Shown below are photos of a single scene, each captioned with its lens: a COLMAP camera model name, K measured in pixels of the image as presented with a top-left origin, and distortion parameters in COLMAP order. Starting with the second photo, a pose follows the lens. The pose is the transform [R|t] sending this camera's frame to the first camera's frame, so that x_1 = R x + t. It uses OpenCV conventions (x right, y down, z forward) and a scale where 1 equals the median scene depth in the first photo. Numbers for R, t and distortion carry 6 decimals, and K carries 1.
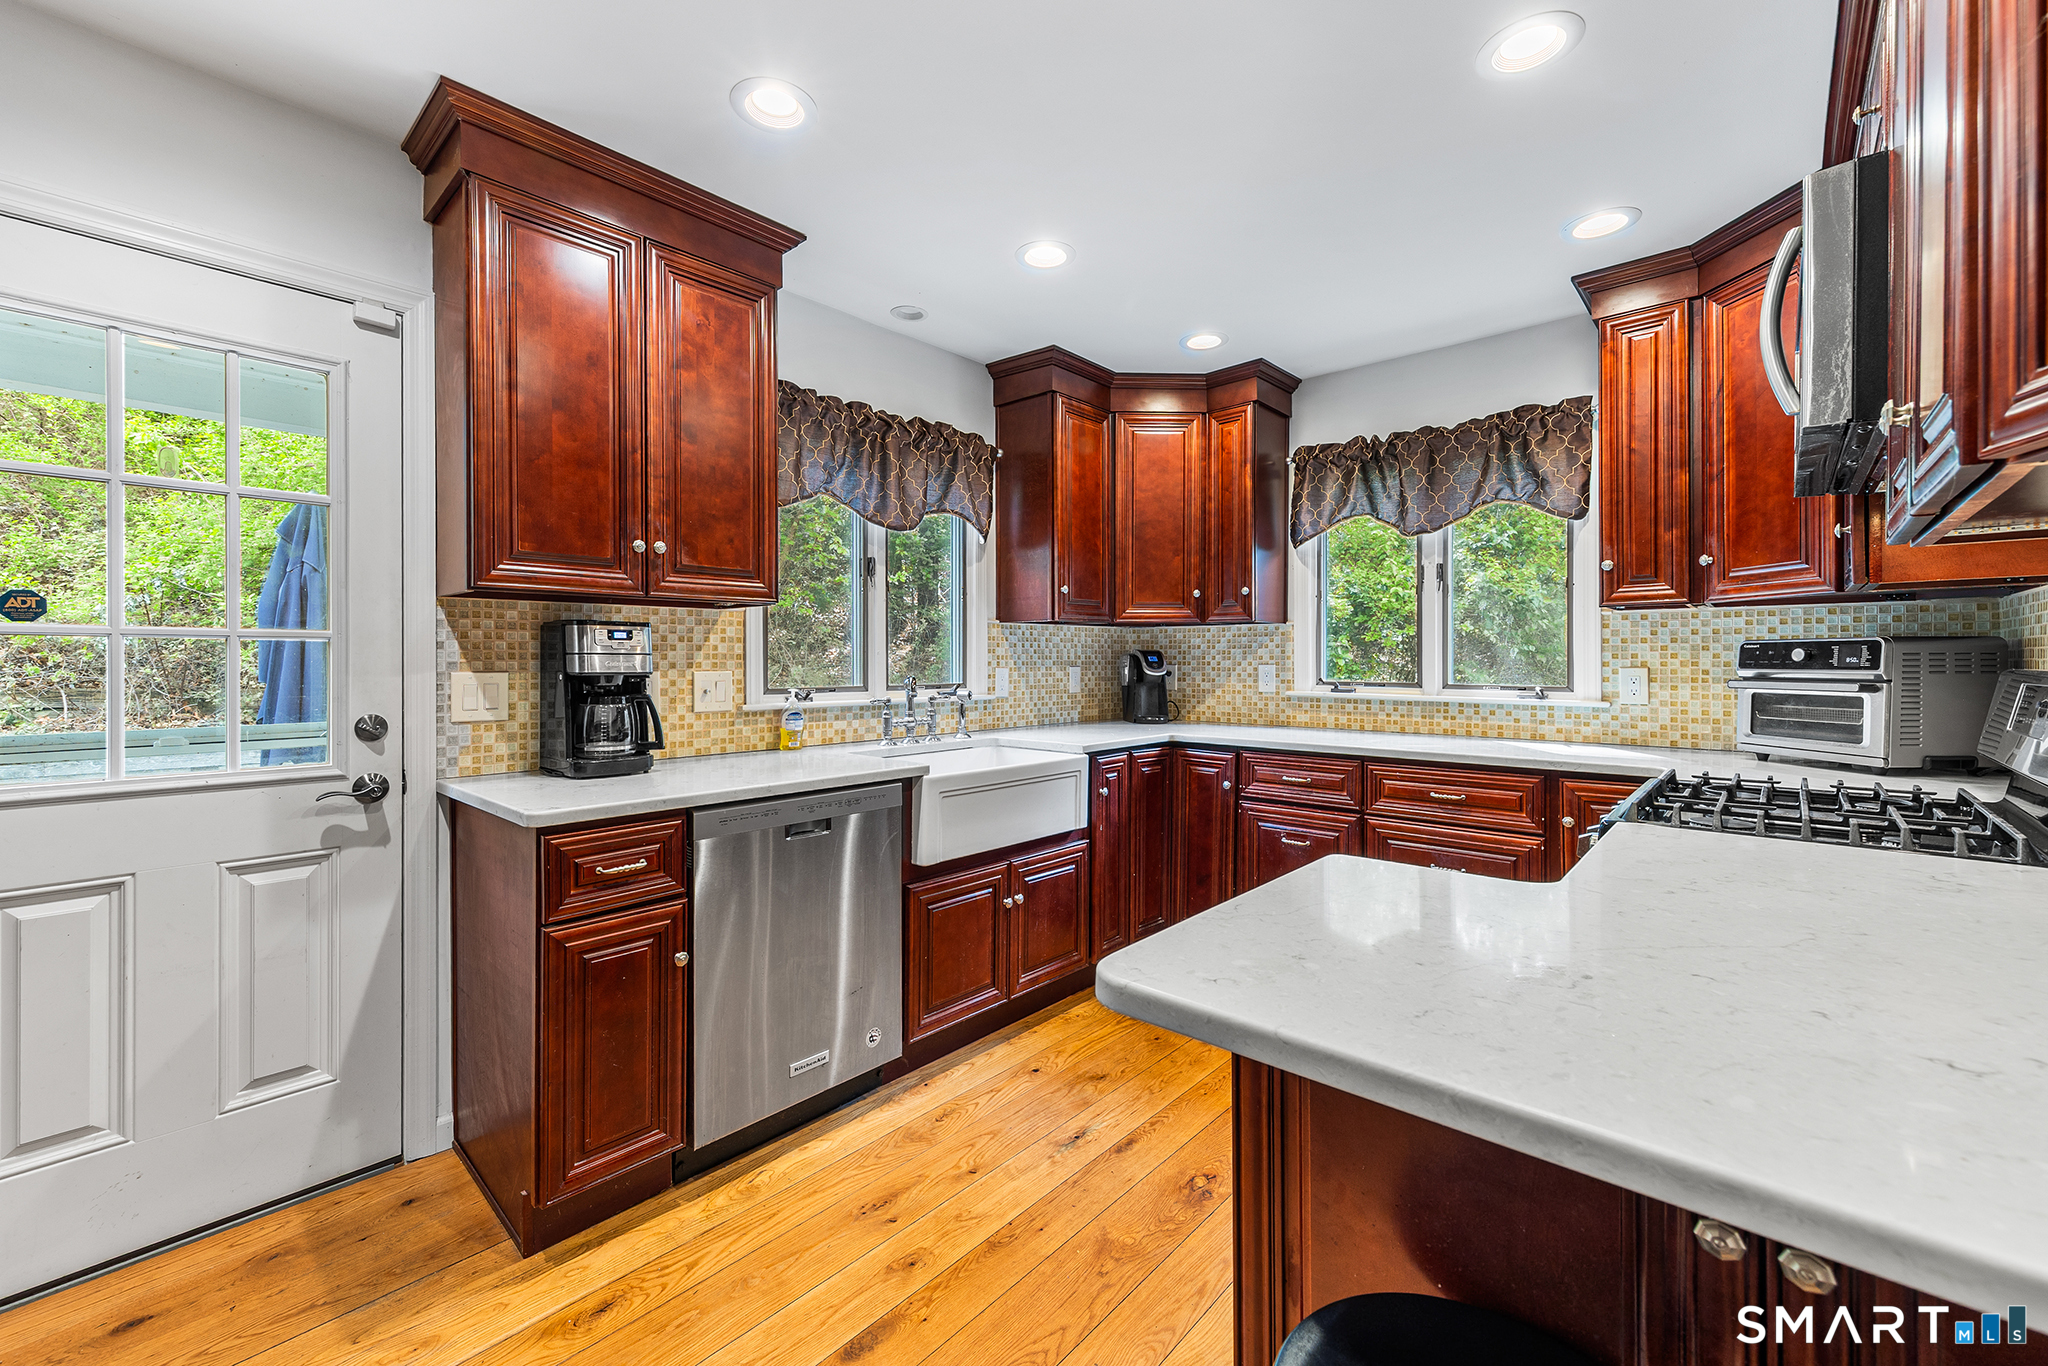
lens RADIAL K [[812.8, 0, 998.6], [0, 812.8, 653.8], [0, 0, 1]] dist [0.001298, 0.000071]
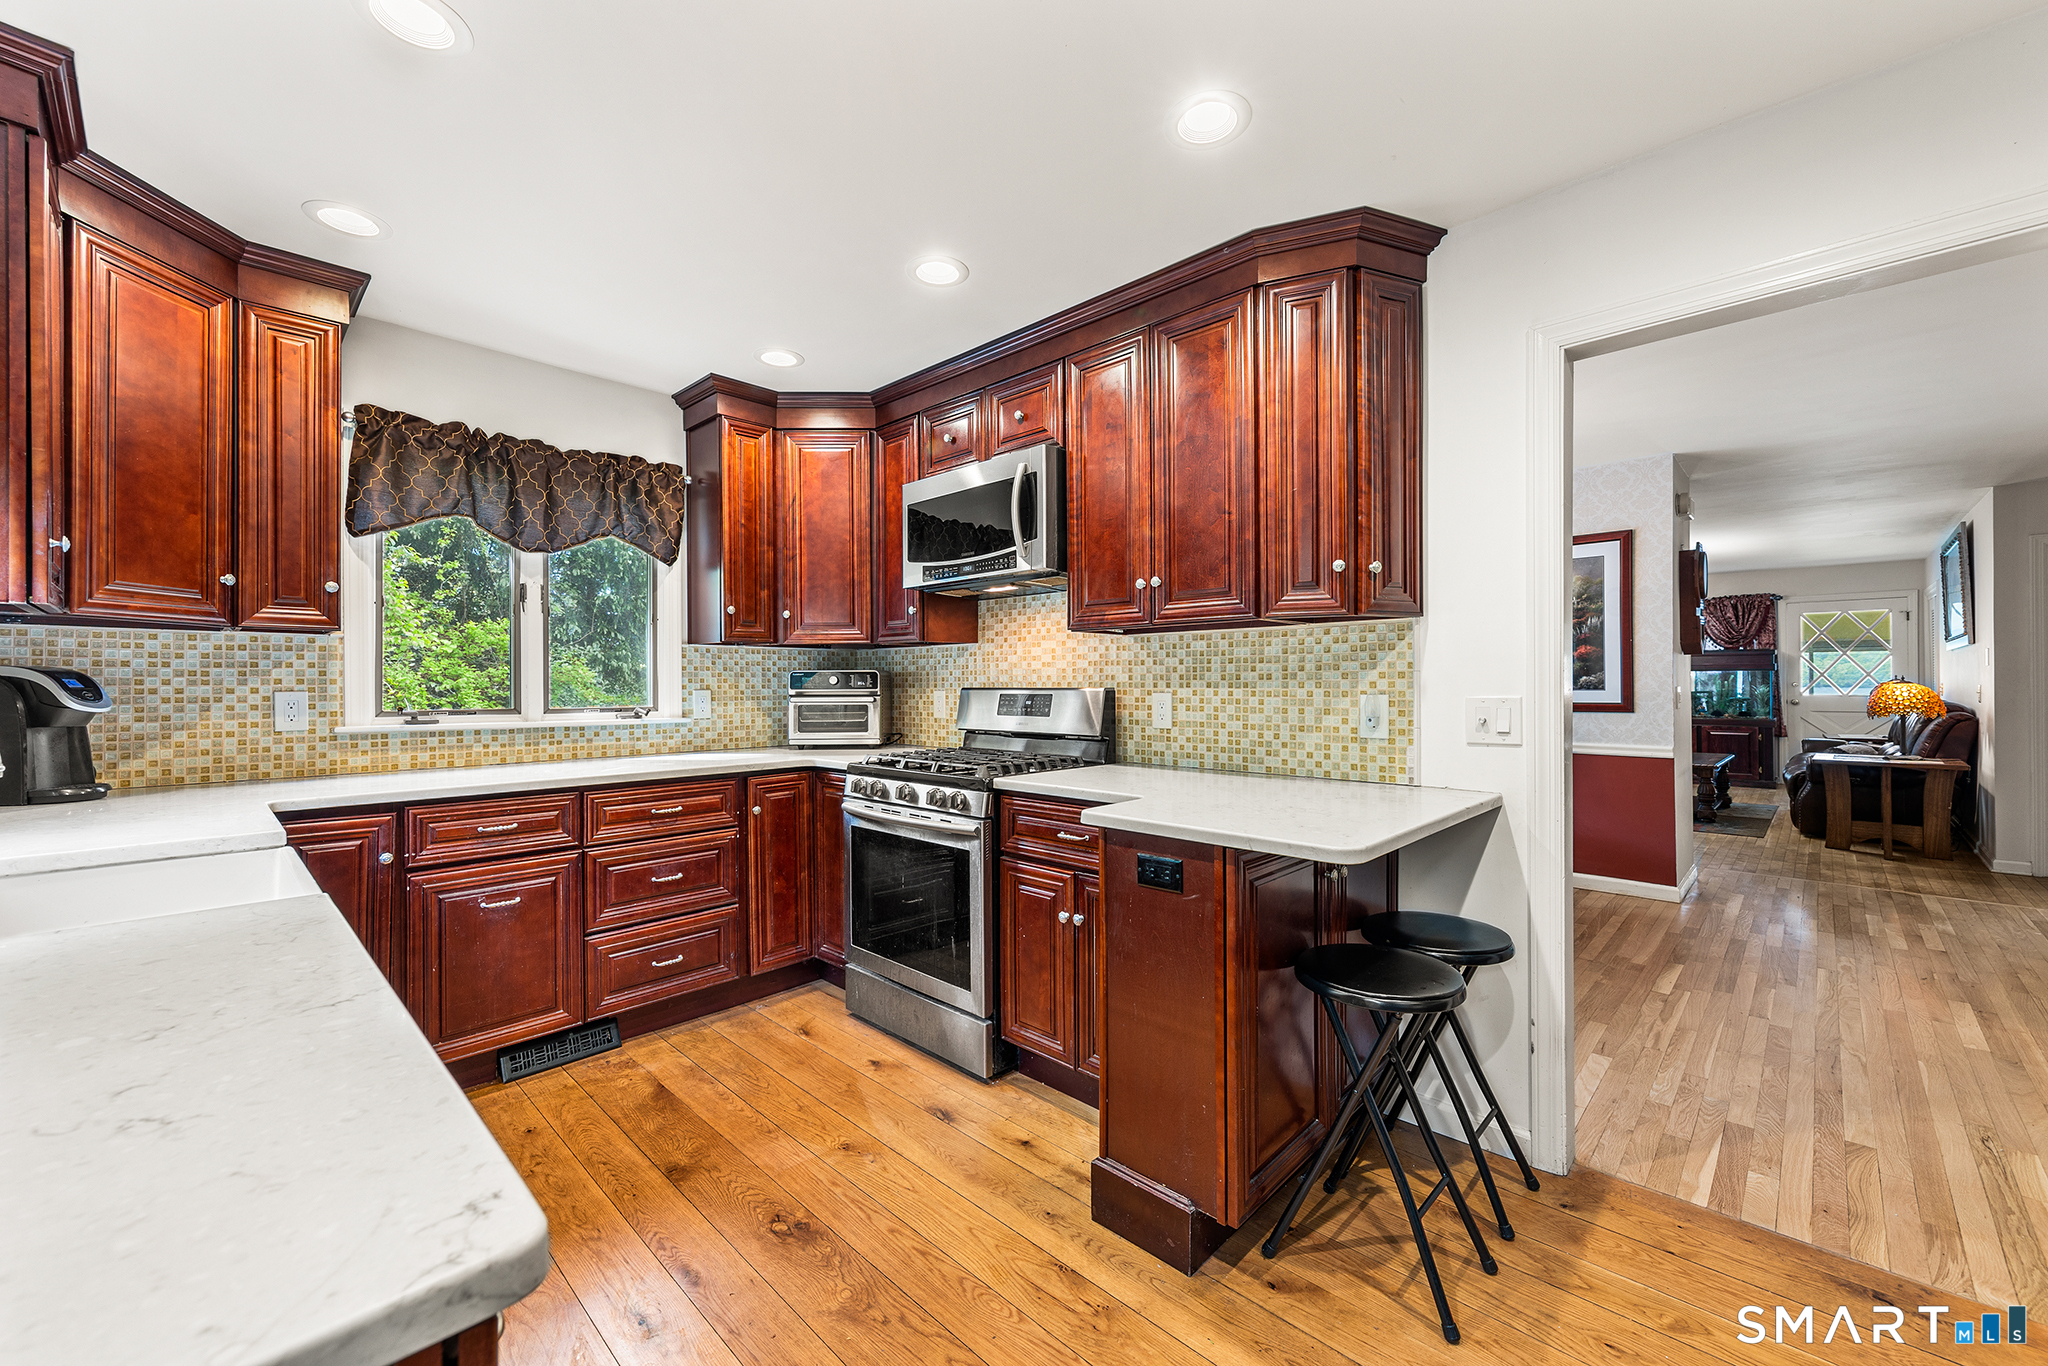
lens RADIAL K [[814.8, 0, 1020.5], [0, 814.8, 676.6], [0, 0, 1]] dist [0.000917, -0.000161]
pose [[0.012489, 0.008254, 0.999888, -0.424721], [-0.004249, 0.999957, -0.008201, 0.003961], [-0.999913, -0.004146, 0.012524, 0.420309]]
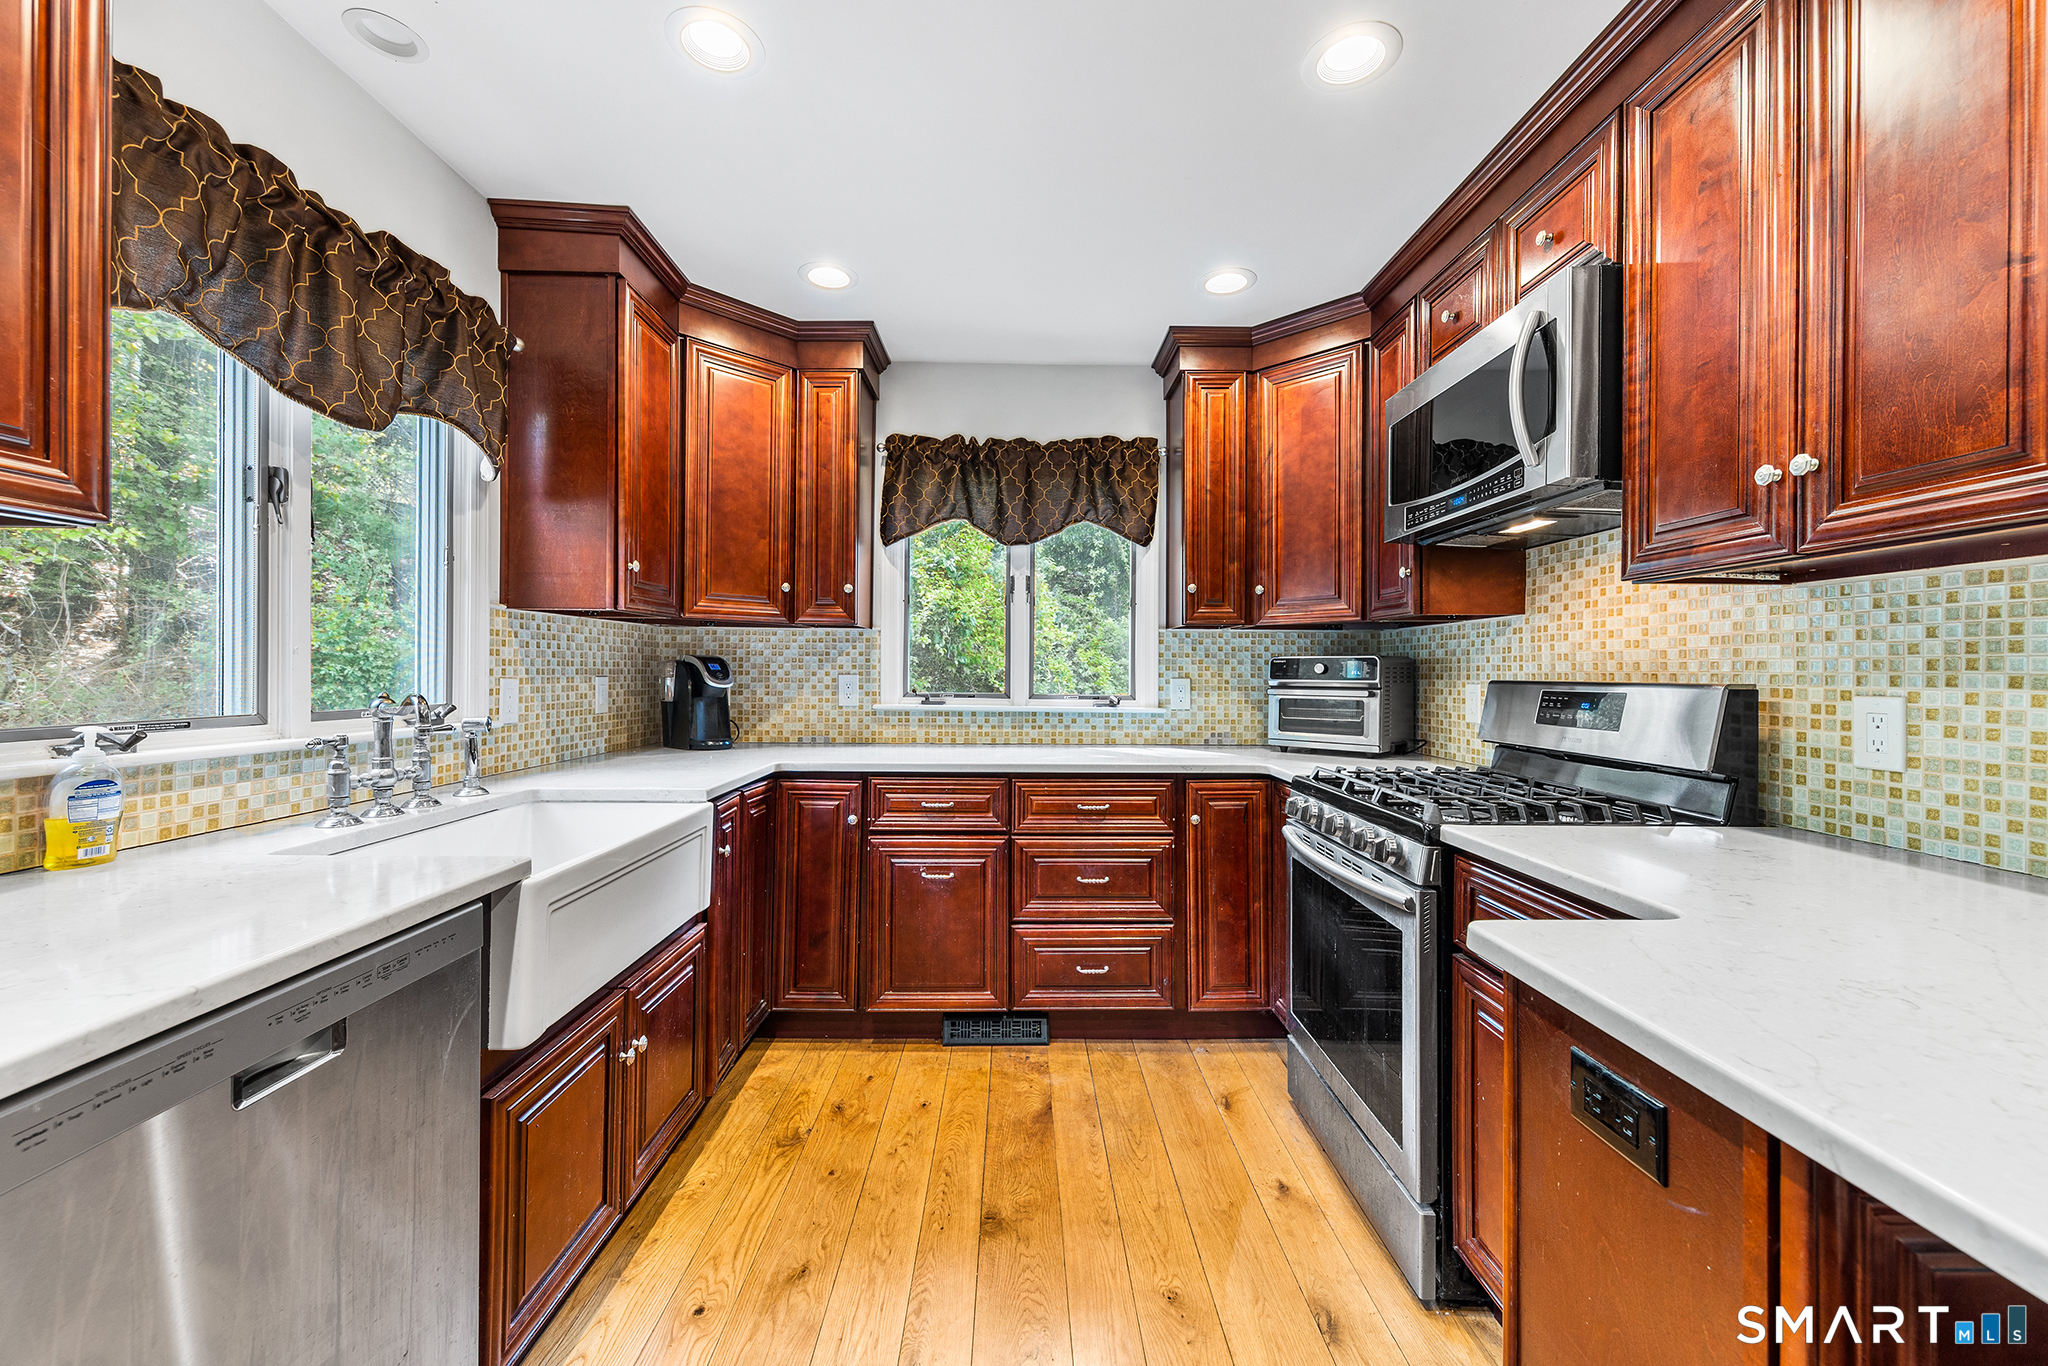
lens RADIAL K [[803.3, 0, 1015.4], [0, 803.3, 667.6], [0, 0, 1]] dist [0.002451, -0.000286]
pose [[0.721517, 0.008797, 0.692341, -0.165000], [-0.012255, 0.999925, 0.000067, 0.003802], [-0.692288, -0.008533, 0.721571, 0.286907]]
